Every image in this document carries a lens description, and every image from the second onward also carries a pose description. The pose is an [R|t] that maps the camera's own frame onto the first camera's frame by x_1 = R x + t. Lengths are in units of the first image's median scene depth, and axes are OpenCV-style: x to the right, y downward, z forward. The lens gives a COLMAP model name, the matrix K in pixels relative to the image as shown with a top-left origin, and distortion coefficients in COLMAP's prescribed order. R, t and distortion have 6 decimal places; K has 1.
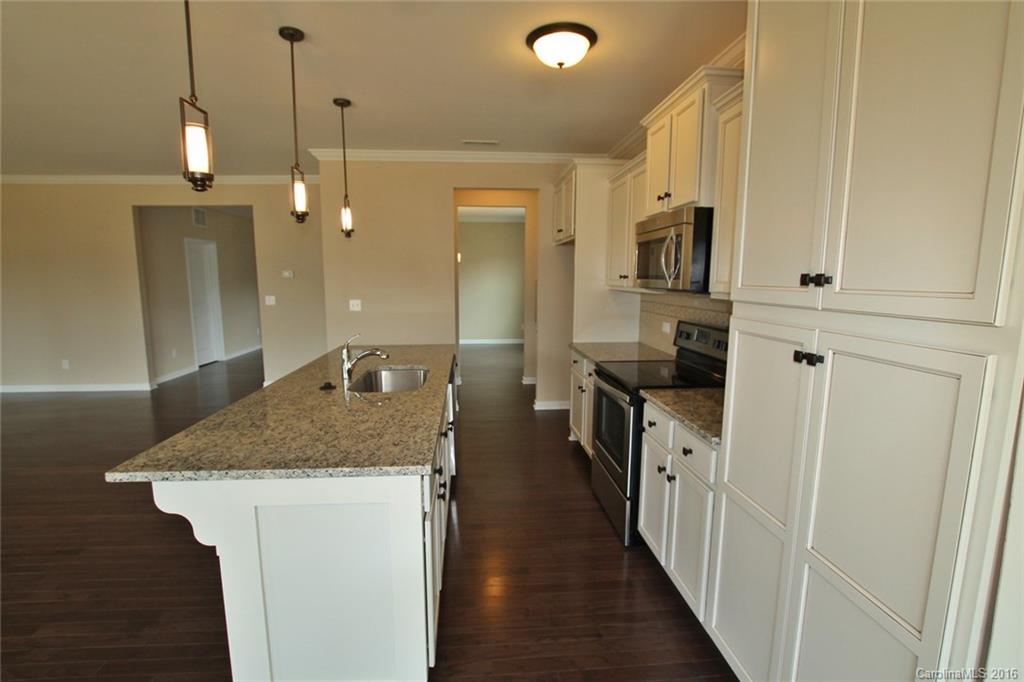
lens RADIAL K [[482.8, 0, 511.2], [0, 482.8, 345.5], [0, 0, 1]] dist [-0.033009, 0.000831]
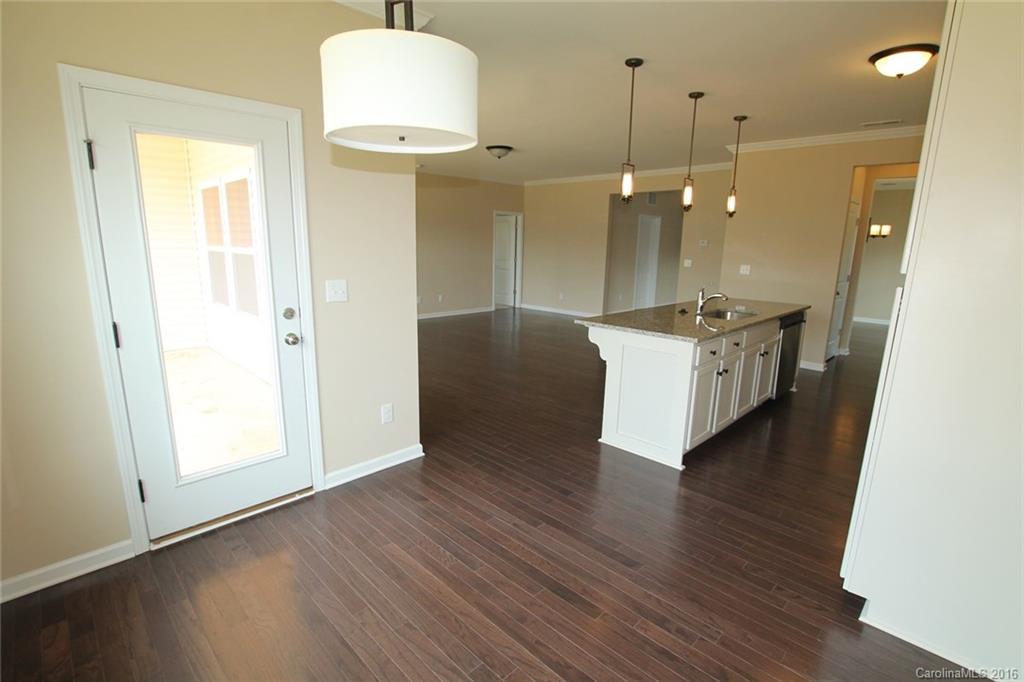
lens RADIAL K [[485.9, 0, 507.6], [0, 485.9, 346.9], [0, 0, 1]] dist [-0.025383, 0.001252]
pose [[0.643043, 0.174837, -0.745605, 0.258441], [-0.127379, 0.984448, 0.120985, 0.041520], [0.755162, 0.017176, 0.655313, -0.289146]]
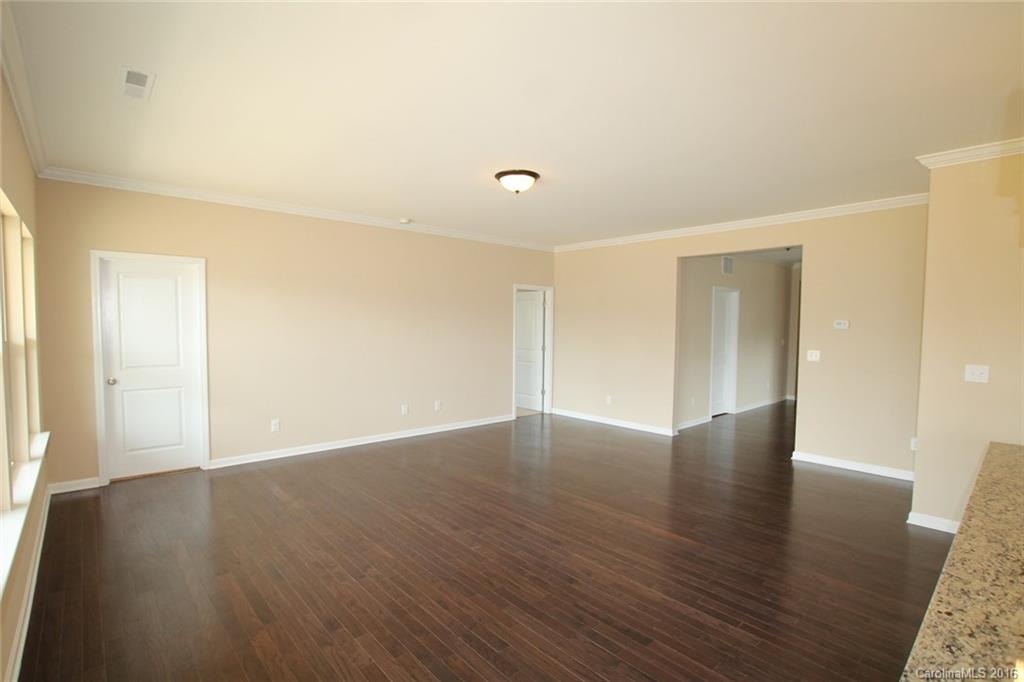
lens RADIAL K [[485.9, 0, 507.6], [0, 485.9, 346.9], [0, 0, 1]] dist [-0.025383, 0.001252]
pose [[0.600372, 0.044978, -0.798455, -0.200847], [-0.121361, 0.991978, -0.035375, -0.019783], [0.790459, 0.118139, 0.601014, 0.098253]]
